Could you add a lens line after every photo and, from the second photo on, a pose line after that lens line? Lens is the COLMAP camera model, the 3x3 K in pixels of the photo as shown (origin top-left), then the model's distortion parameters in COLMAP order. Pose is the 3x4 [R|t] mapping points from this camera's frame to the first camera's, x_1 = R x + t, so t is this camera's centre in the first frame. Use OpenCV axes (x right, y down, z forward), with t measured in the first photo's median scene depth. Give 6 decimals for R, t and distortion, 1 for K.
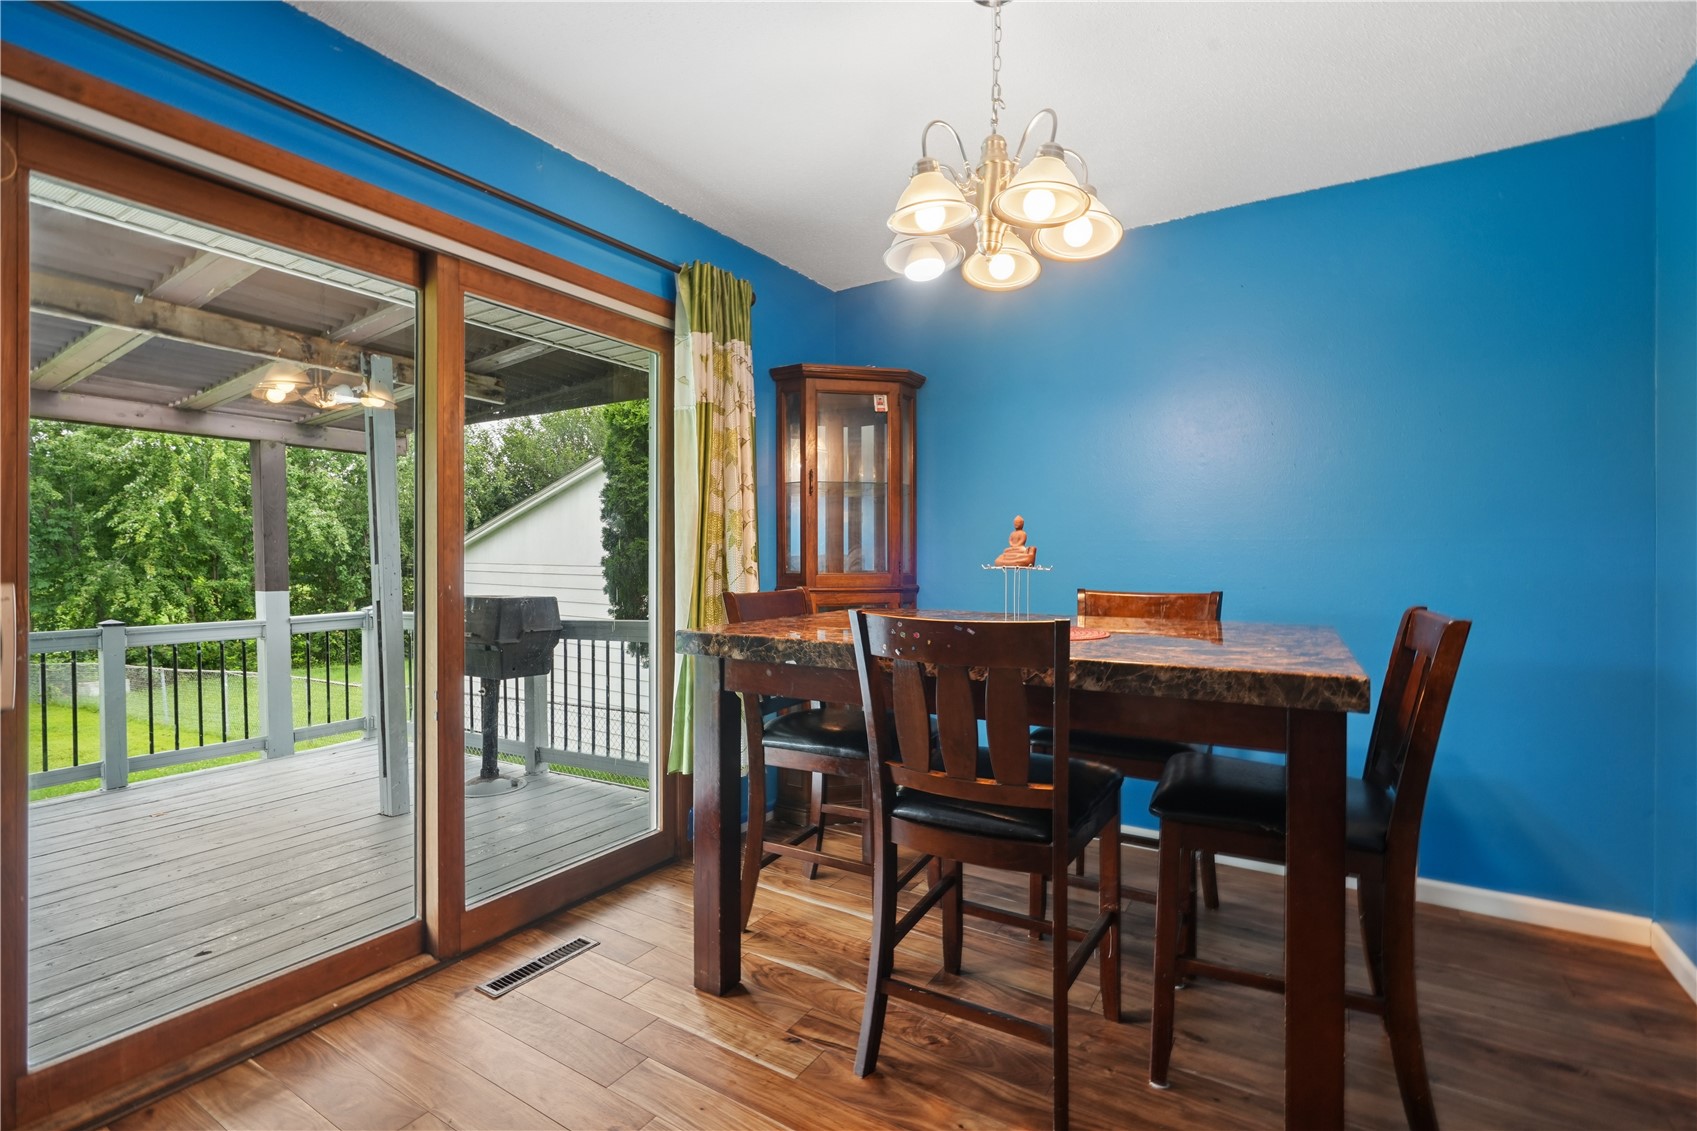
lens RADIAL K [[768.4, 0, 850.2], [0, 768.4, 562.6], [0, 0, 1]] dist [-0.006902, 0.002692]
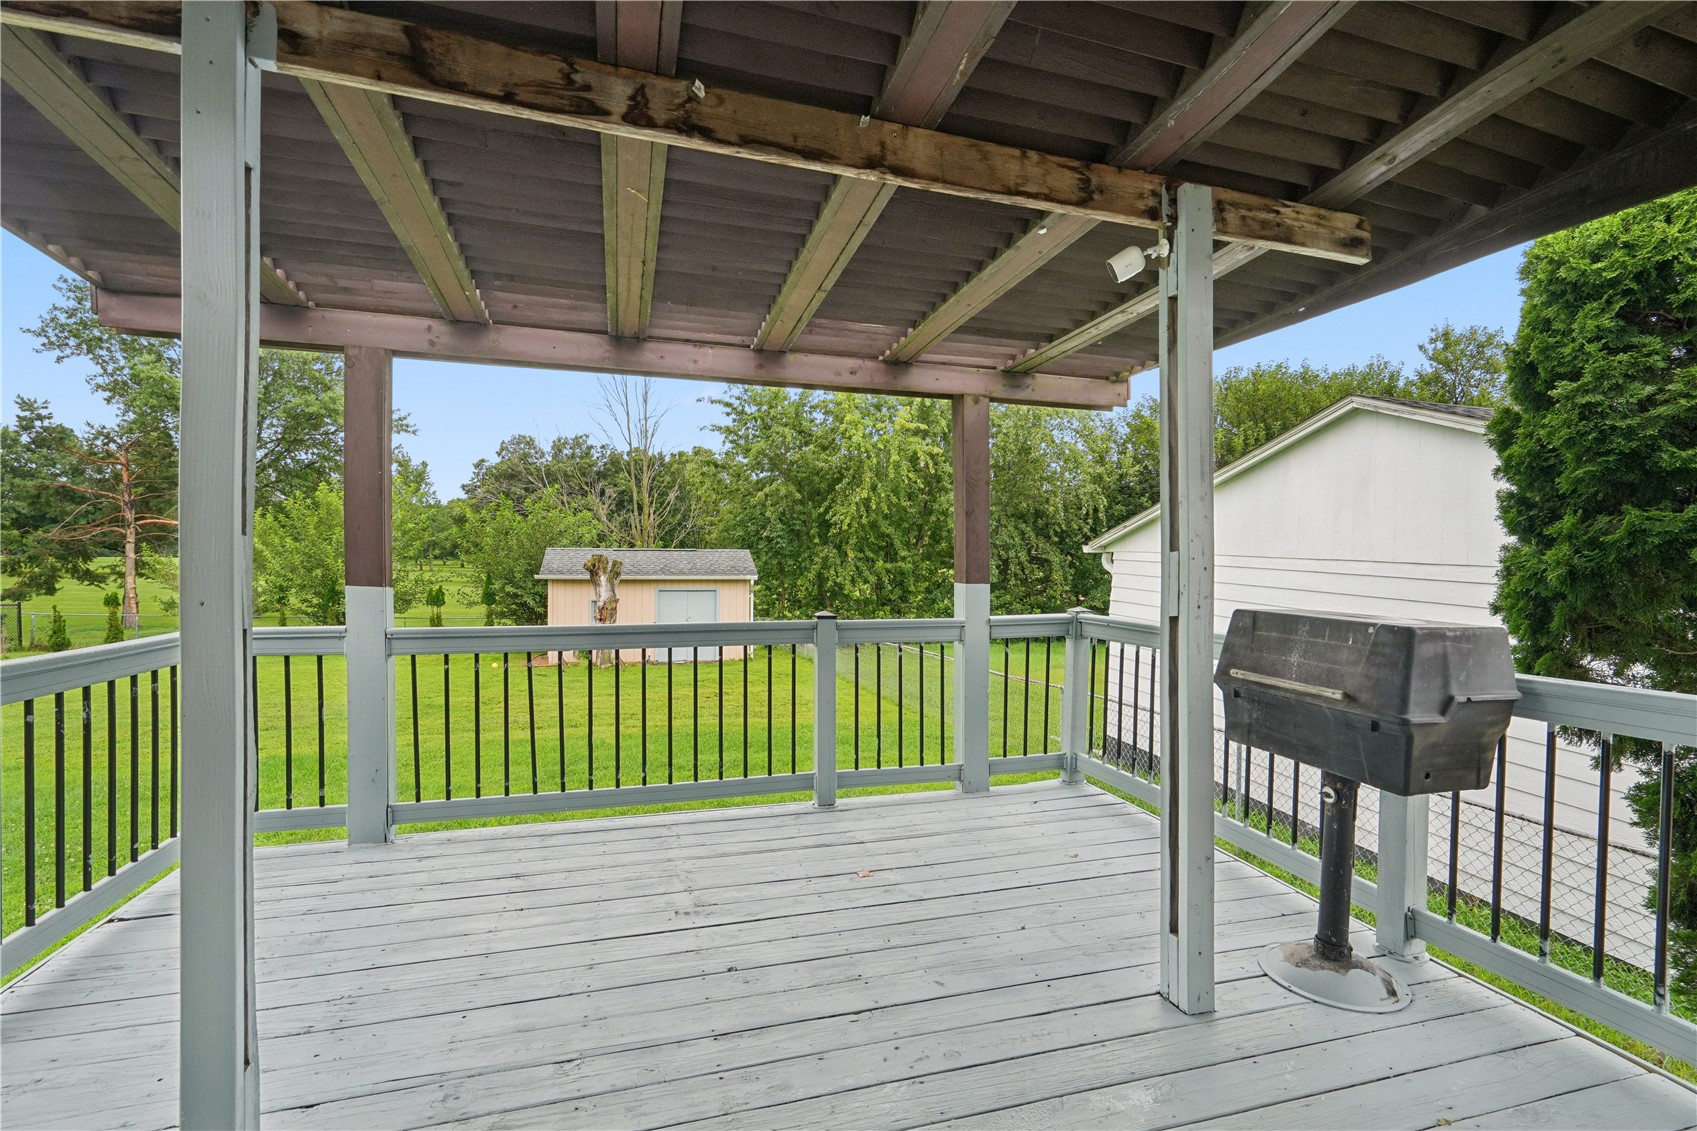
lens RADIAL K [[768.4, 0, 844.3], [0, 768.4, 562.7], [0, 0, 1]] dist [-0.006902, 0.002692]
pose [[0.734329, 0.026412, -0.678280, -0.538815], [-0.018086, 0.999649, 0.019345, 0.003544], [0.678553, -0.001938, 0.734549, 0.560558]]
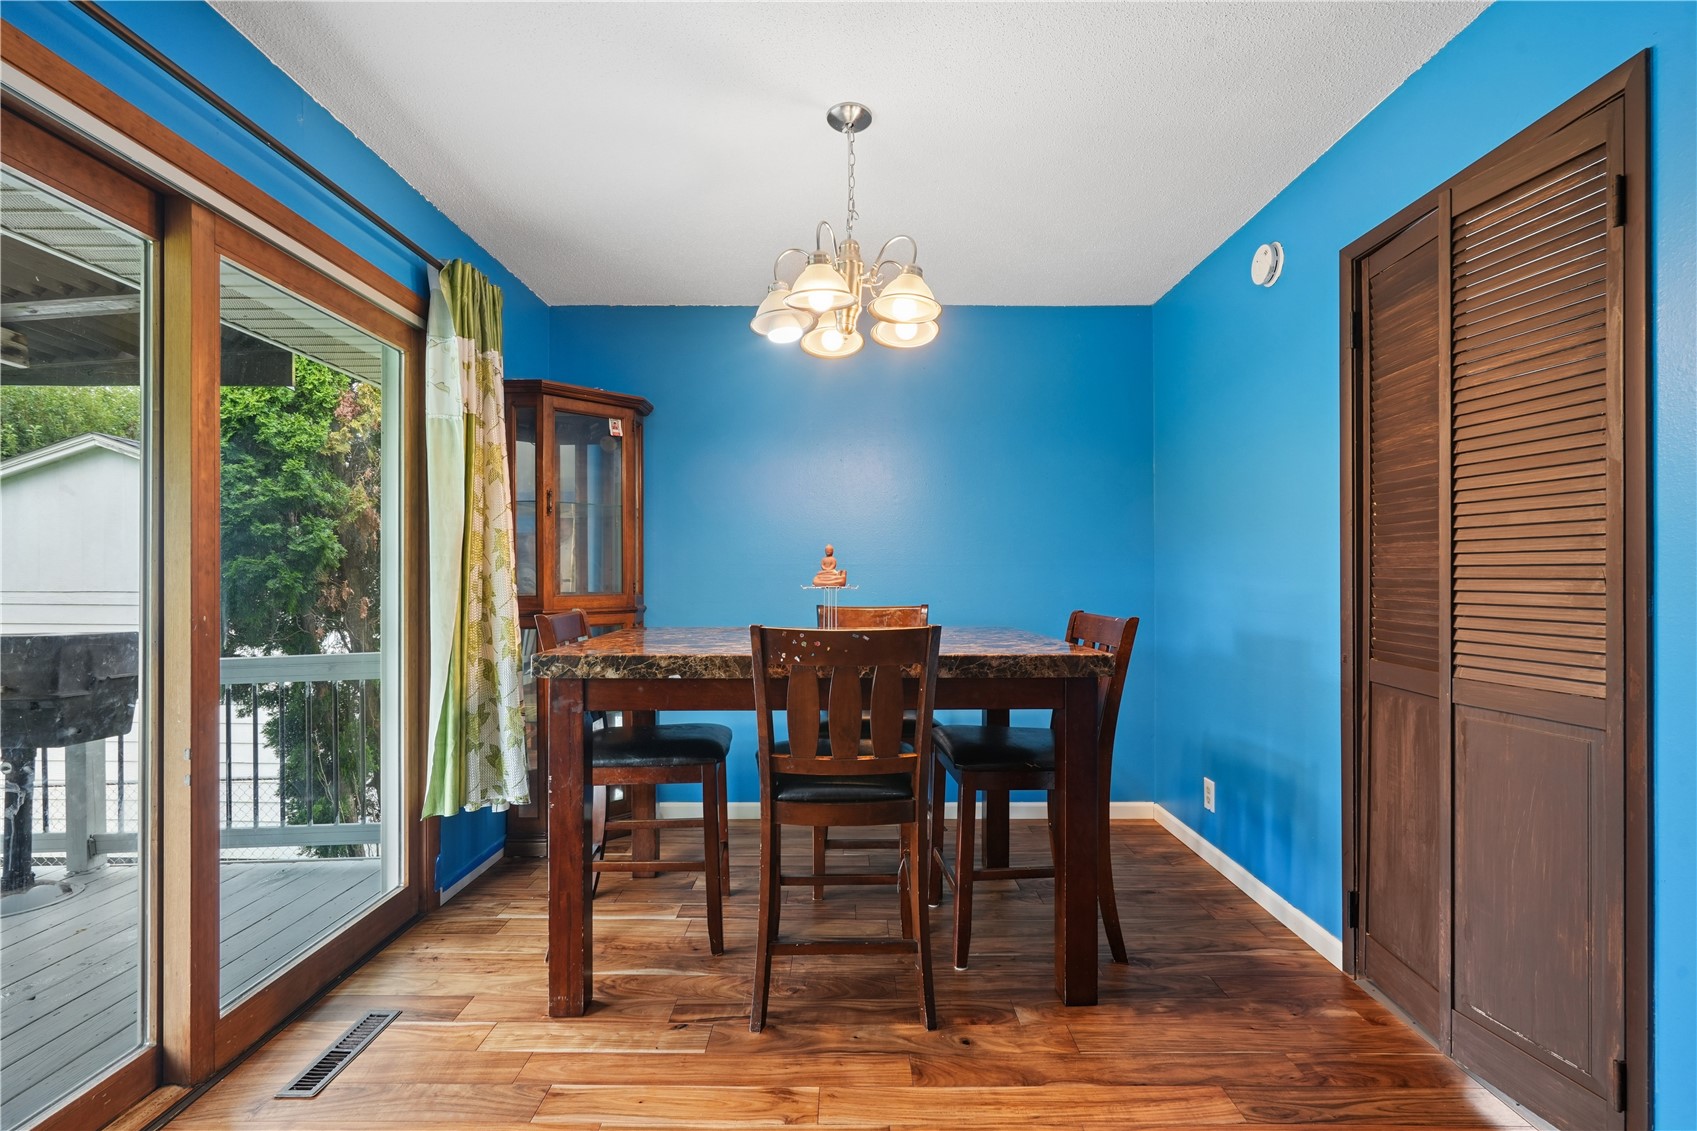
lens RADIAL K [[768.4, 0, 847.1], [0, 768.4, 578.7], [0, 0, 1]] dist [-0.006902, 0.002692]
pose [[0.849267, -0.003025, 0.527956, -0.276612], [0.006012, 0.999974, -0.003941, -0.001567], [-0.527930, 0.006521, 0.849263, -0.028546]]
